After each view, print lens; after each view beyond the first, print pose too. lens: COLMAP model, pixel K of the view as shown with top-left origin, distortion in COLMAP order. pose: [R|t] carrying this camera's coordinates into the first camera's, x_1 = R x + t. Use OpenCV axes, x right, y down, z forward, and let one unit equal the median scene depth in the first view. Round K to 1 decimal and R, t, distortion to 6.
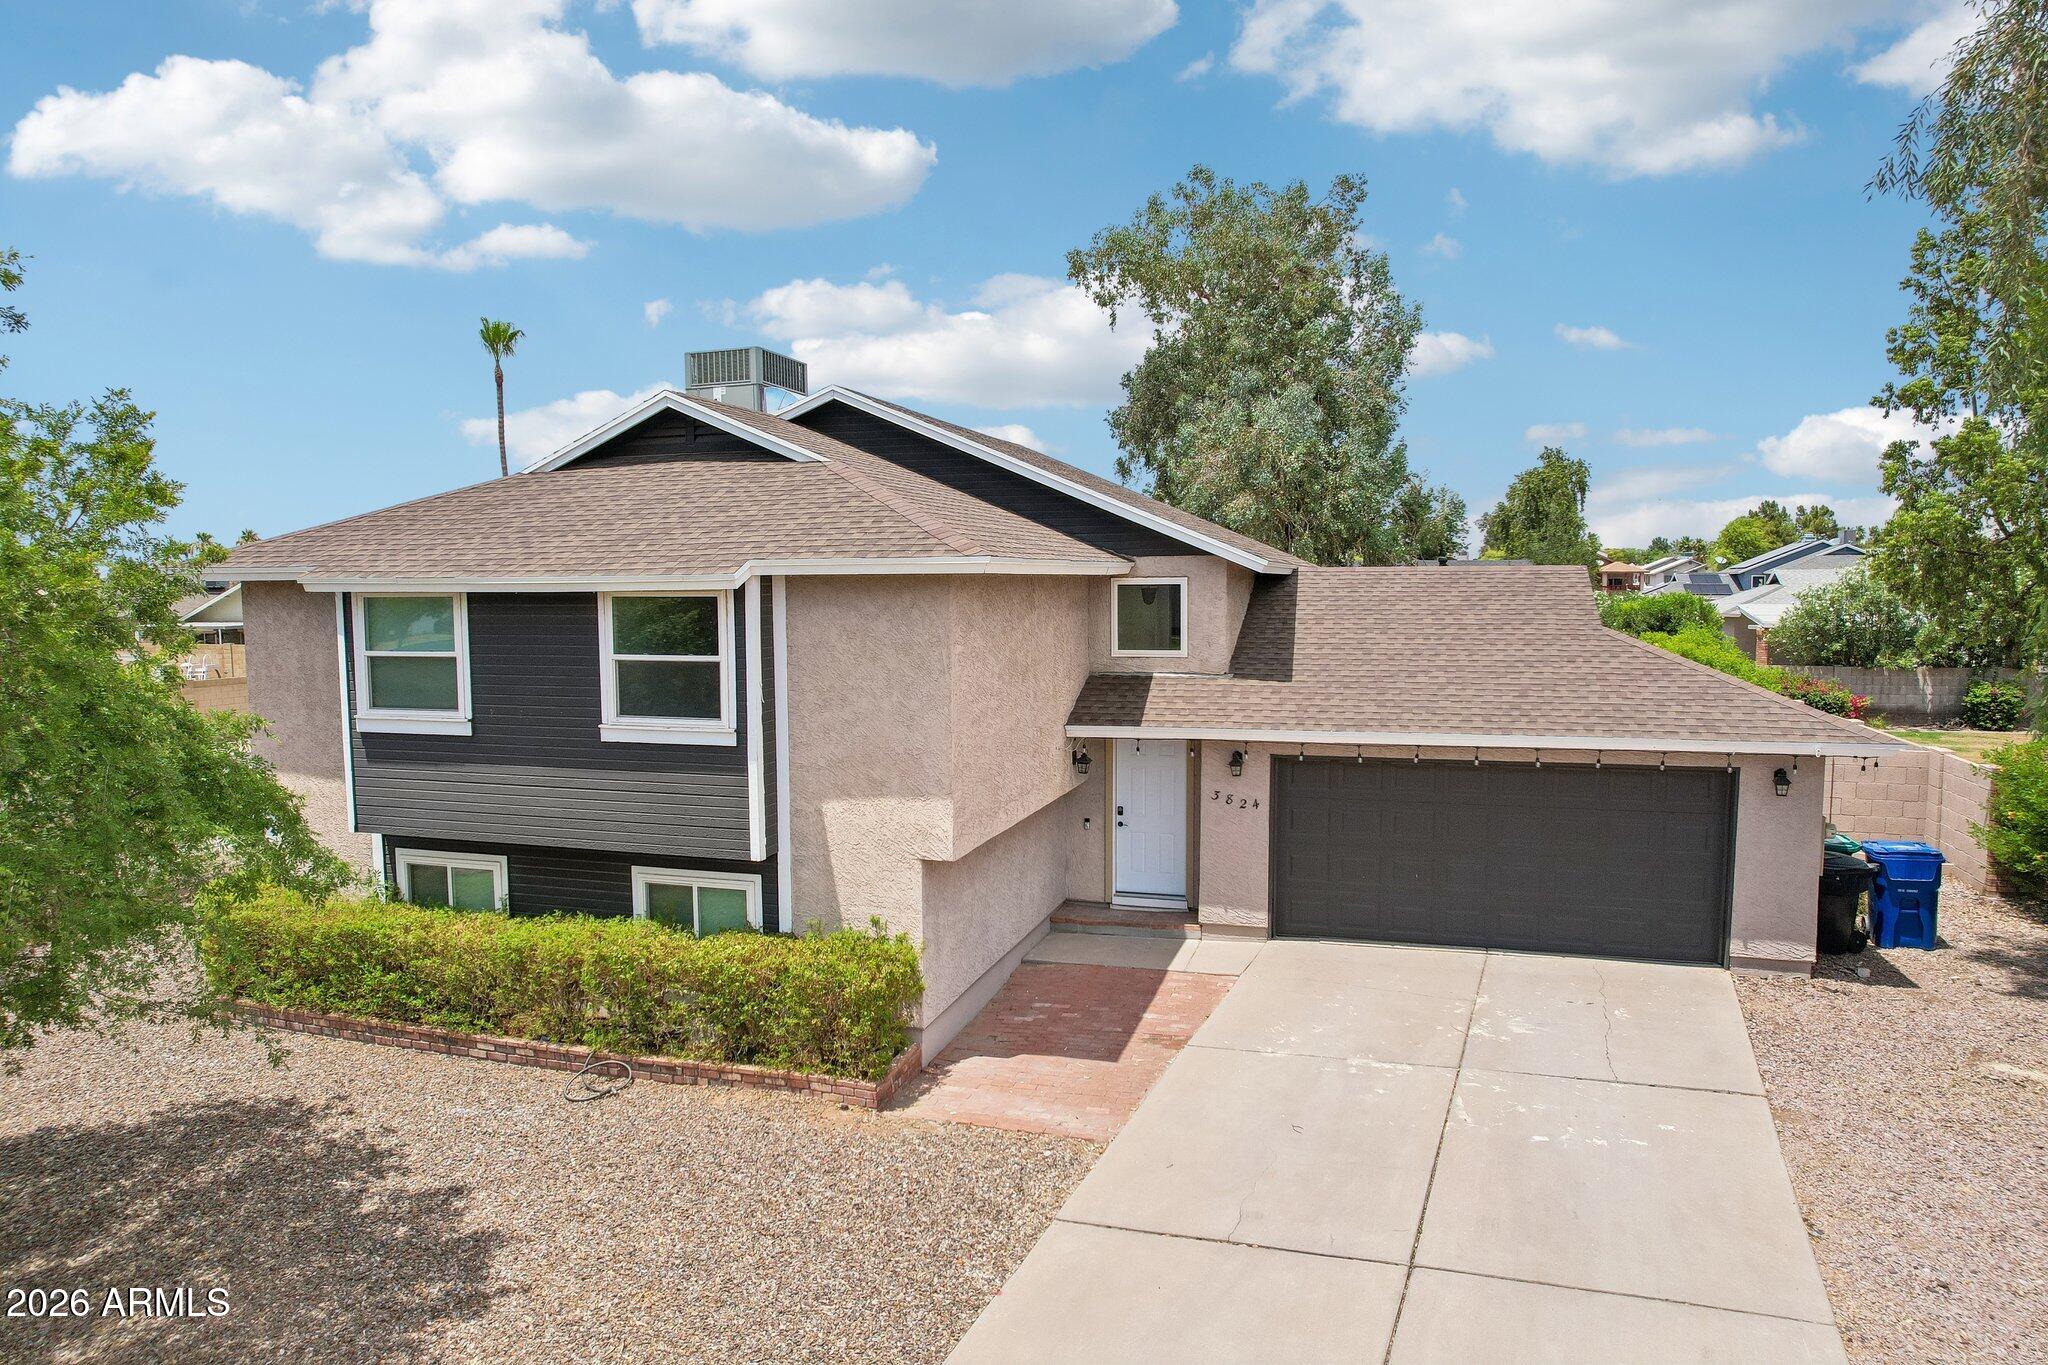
lens RADIAL K [[1299.9, 0, 1024.0], [0, 1299.9, 682.5], [0, 0, 1]] dist [-0.065669, 0.057657]
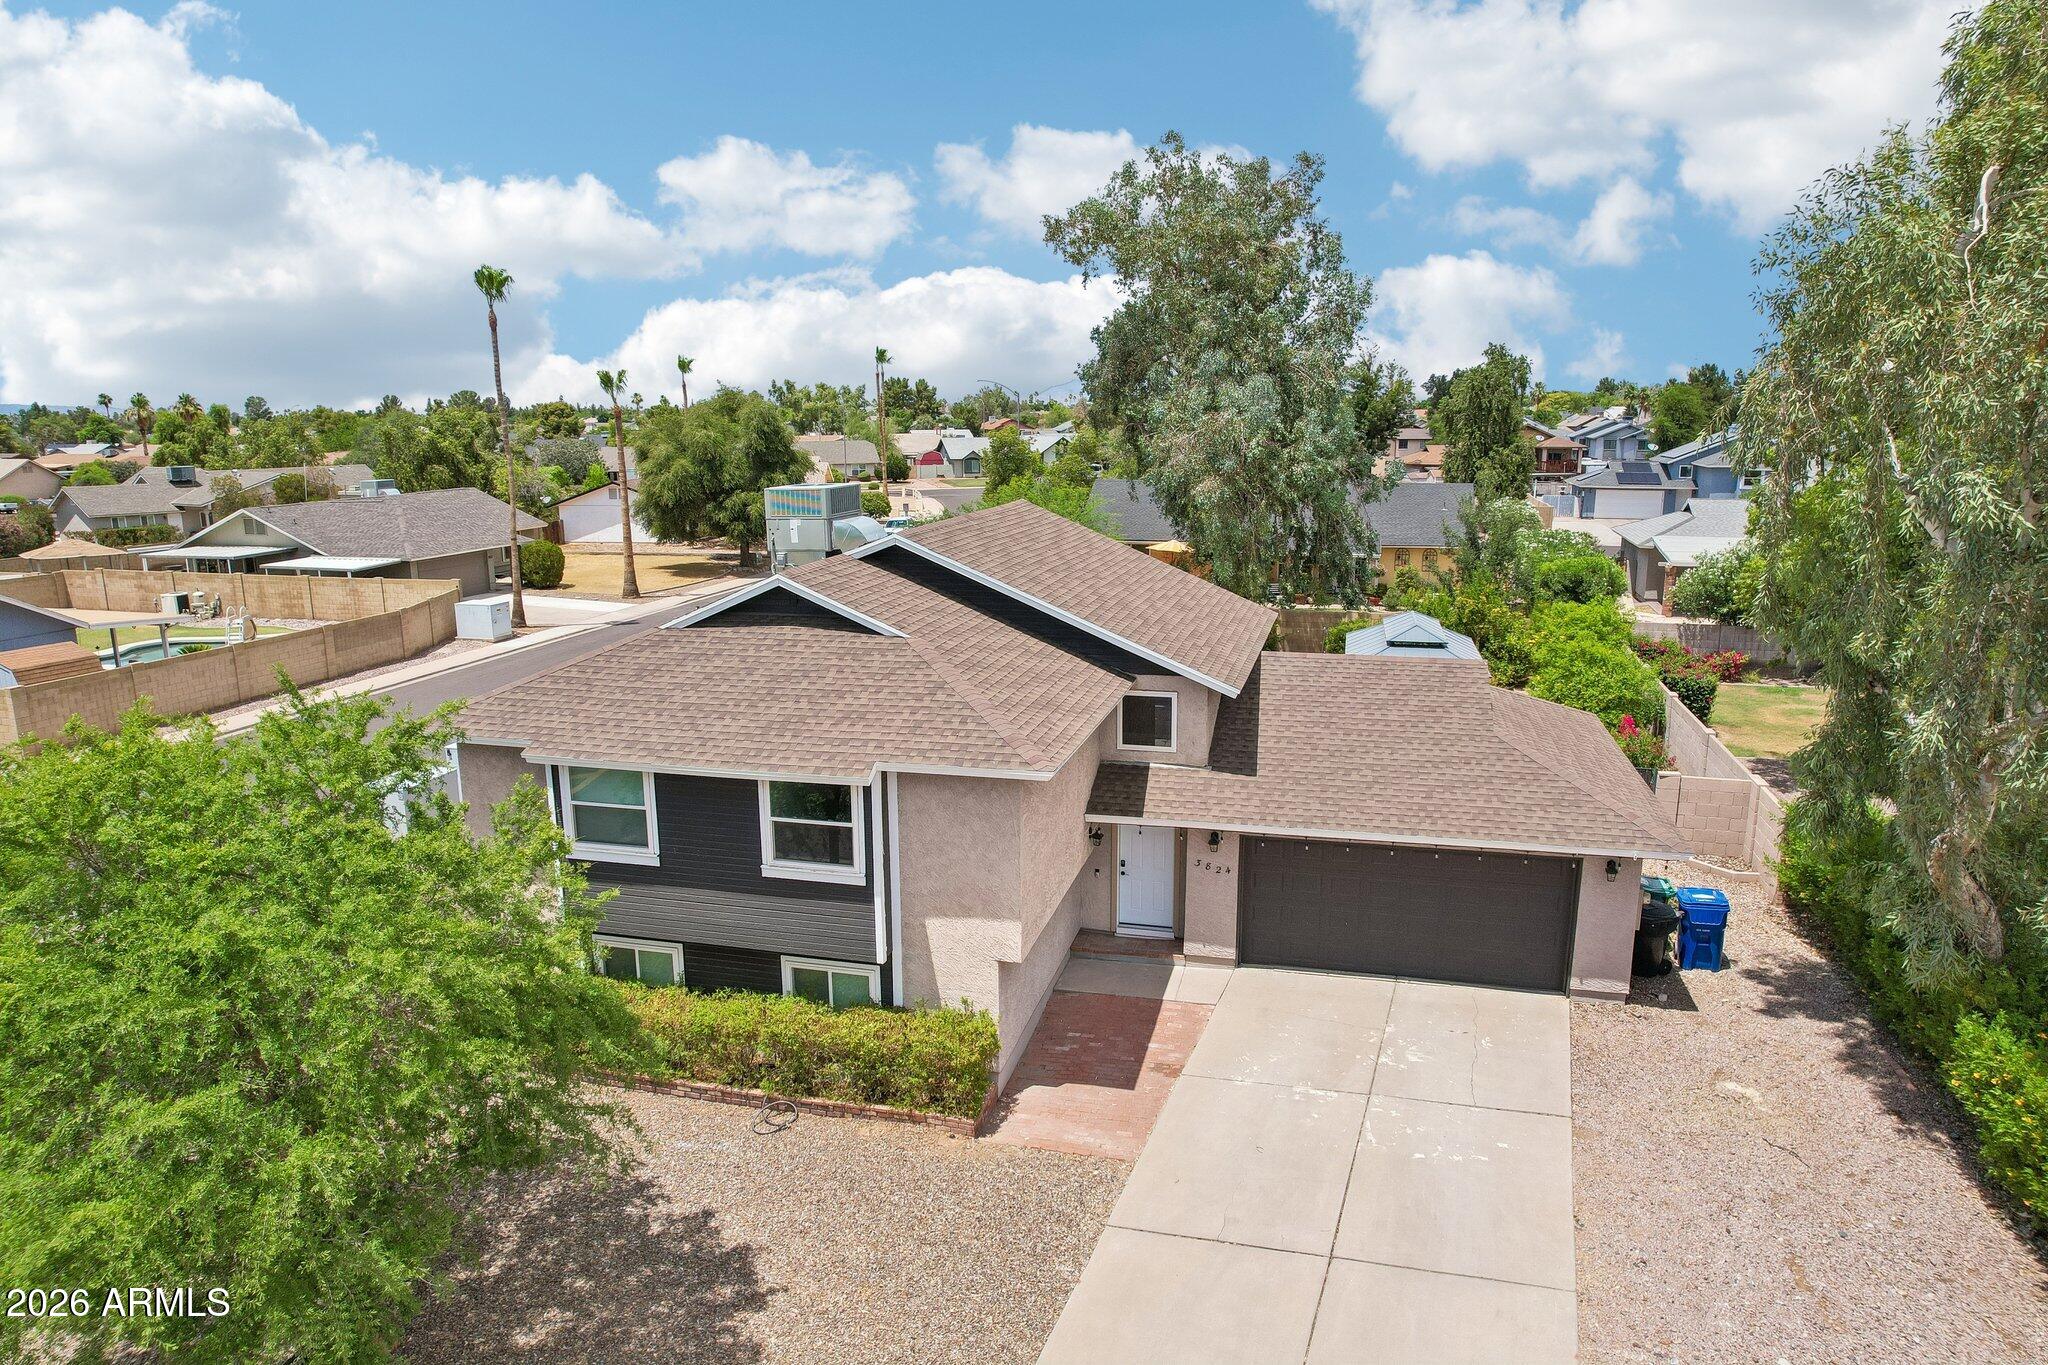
lens RADIAL K [[1302.3, 0, 1024.0], [0, 1302.3, 682.5], [0, 0, 1]] dist [-0.037880, -0.000751]
pose [[0.999148, -0.010246, 0.039978, -0.099421], [0.004993, 0.991589, 0.129333, -0.330771], [-0.040967, -0.129023, 0.990795, -0.350764]]
